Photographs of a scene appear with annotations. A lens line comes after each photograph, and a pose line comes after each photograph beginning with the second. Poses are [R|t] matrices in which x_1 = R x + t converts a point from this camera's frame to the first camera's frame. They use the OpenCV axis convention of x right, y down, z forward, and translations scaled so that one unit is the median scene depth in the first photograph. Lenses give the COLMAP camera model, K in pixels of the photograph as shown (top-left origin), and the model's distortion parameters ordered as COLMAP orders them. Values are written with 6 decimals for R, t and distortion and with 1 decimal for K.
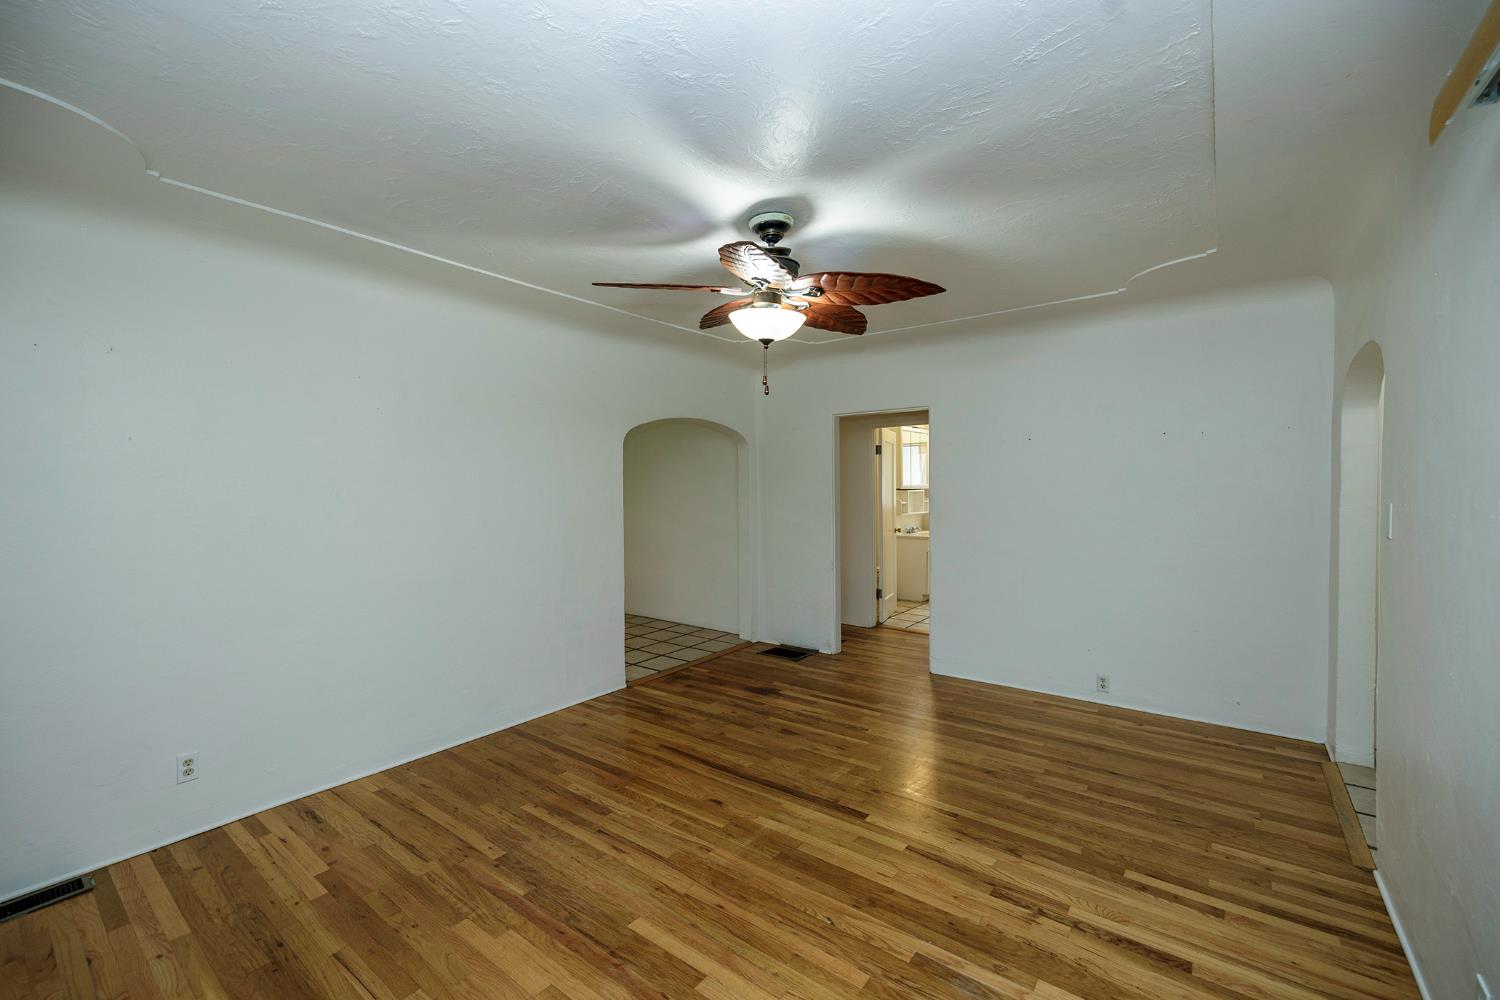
lens RADIAL K [[627.0, 0, 740.4], [0, 627.0, 501.1], [0, 0, 1]] dist [0.000351, -0.000608]
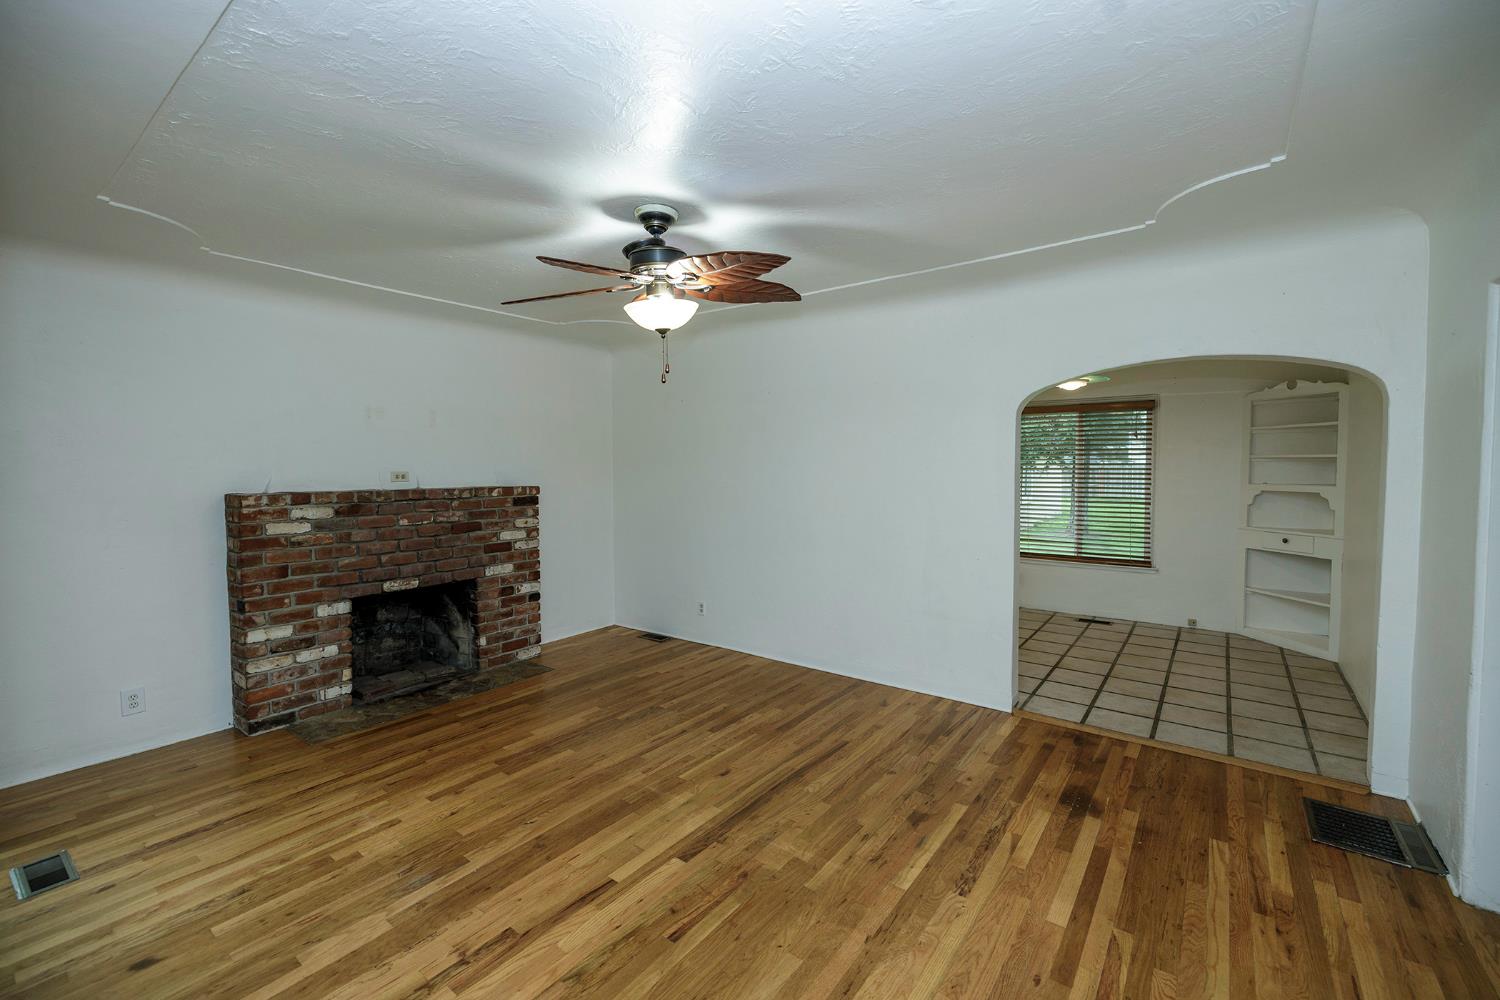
lens RADIAL K [[627.0, 0, 741.6], [0, 627.0, 493.8], [0, 0, 1]] dist [0.000351, -0.000608]
pose [[0.009830, 0.056530, -0.998353, 0.856933], [-0.022597, 0.998158, 0.056296, -0.037631], [0.999696, 0.022006, 0.011090, 0.883599]]
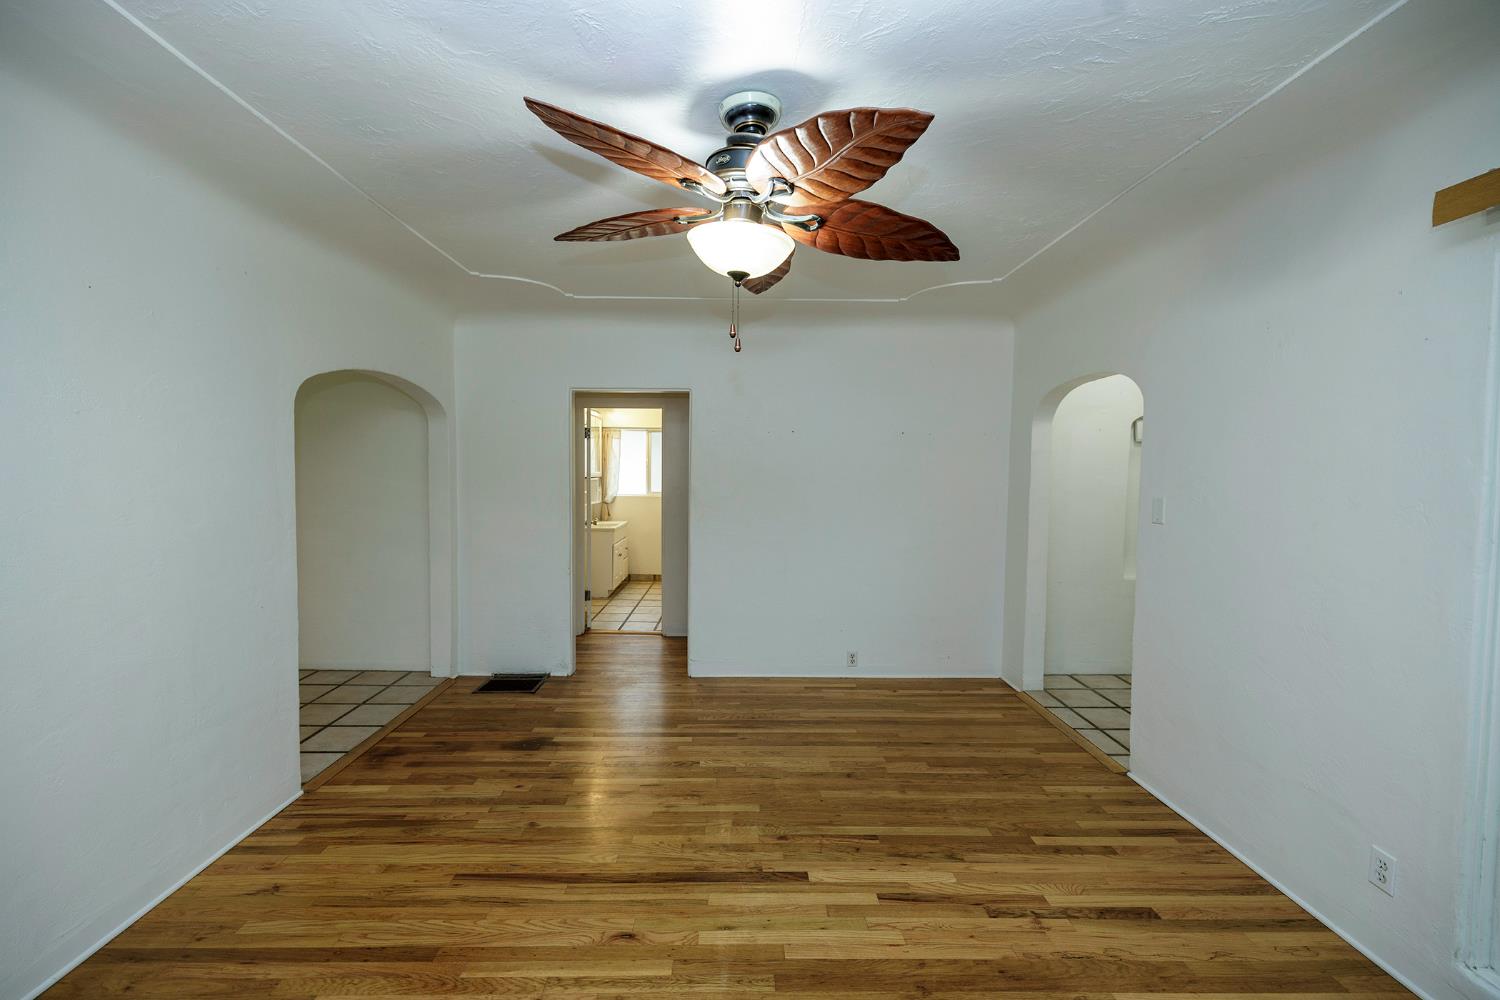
lens RADIAL K [[627.0, 0, 739.7], [0, 627.0, 498.6], [0, 0, 1]] dist [0.000351, -0.000608]
pose [[0.780528, -0.012470, 0.624996, -0.319617], [0.000613, 0.999816, 0.019183, -0.012135], [-0.625120, -0.014590, 0.780392, 0.343722]]
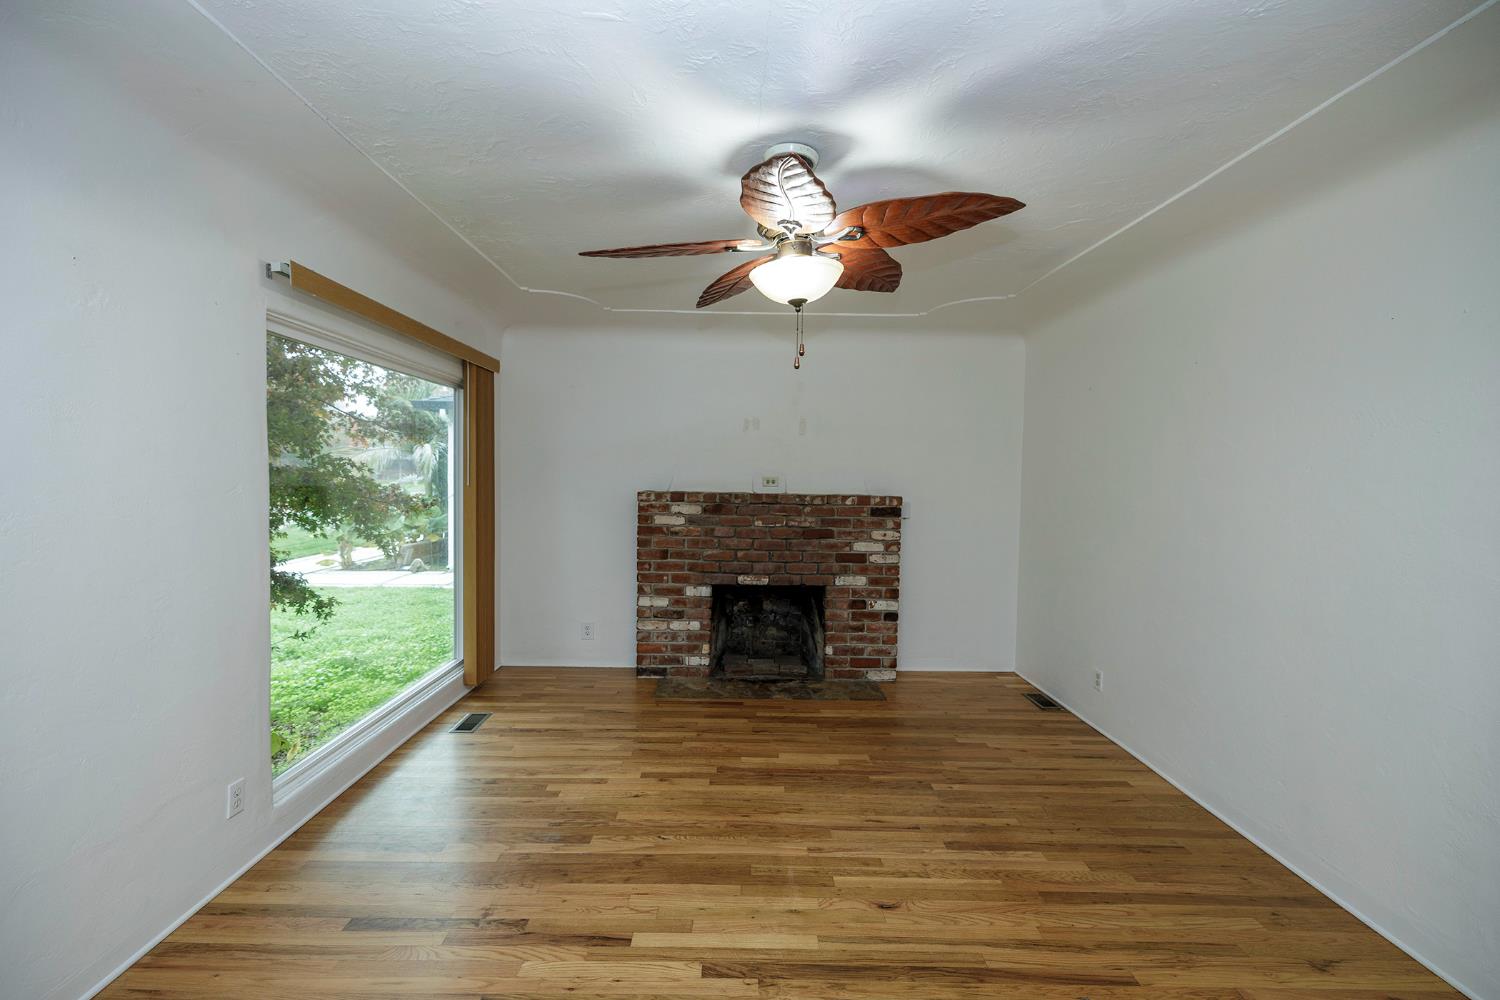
lens RADIAL K [[627.0, 0, 740.3], [0, 627.0, 498.2], [0, 0, 1]] dist [0.000351, -0.000608]
pose [[-0.786018, 0.024645, -0.617712, 0.478839], [-0.023608, 0.997280, 0.069829, -0.044389], [0.617752, 0.069470, -0.783298, 1.265758]]
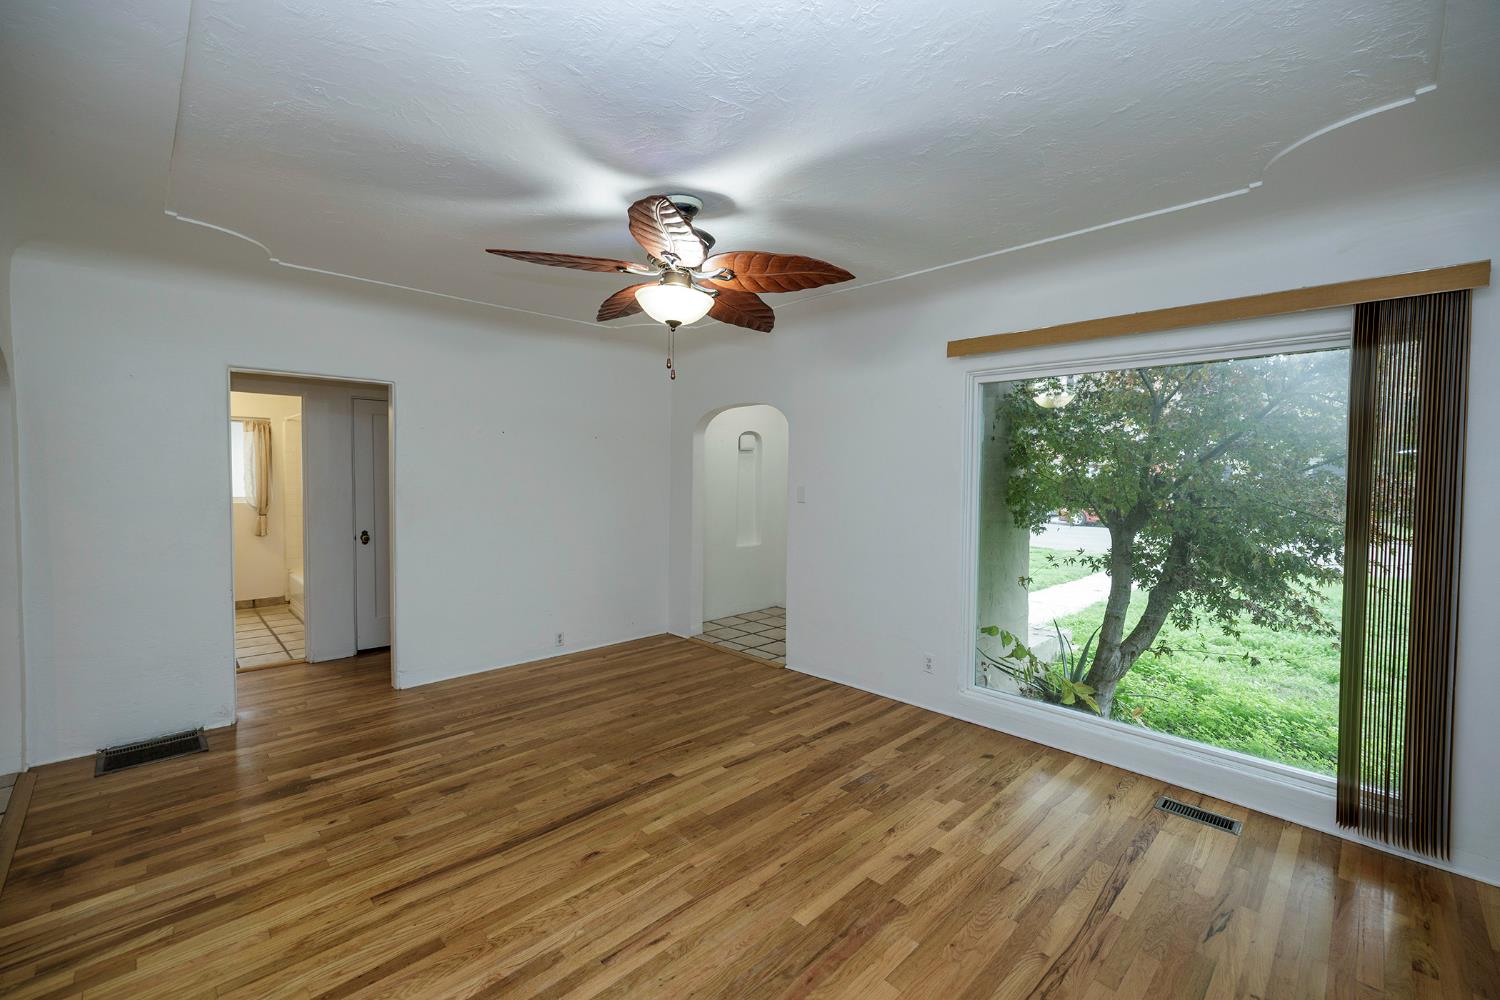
lens RADIAL K [[627.0, 0, 743.5], [0, 627.0, 500.5], [0, 0, 1]] dist [0.000351, -0.000608]
pose [[0.134980, -0.029441, 0.990411, -0.715753], [0.017315, 0.999476, 0.027351, -0.005515], [-0.990697, 0.013458, 0.135419, 0.600938]]
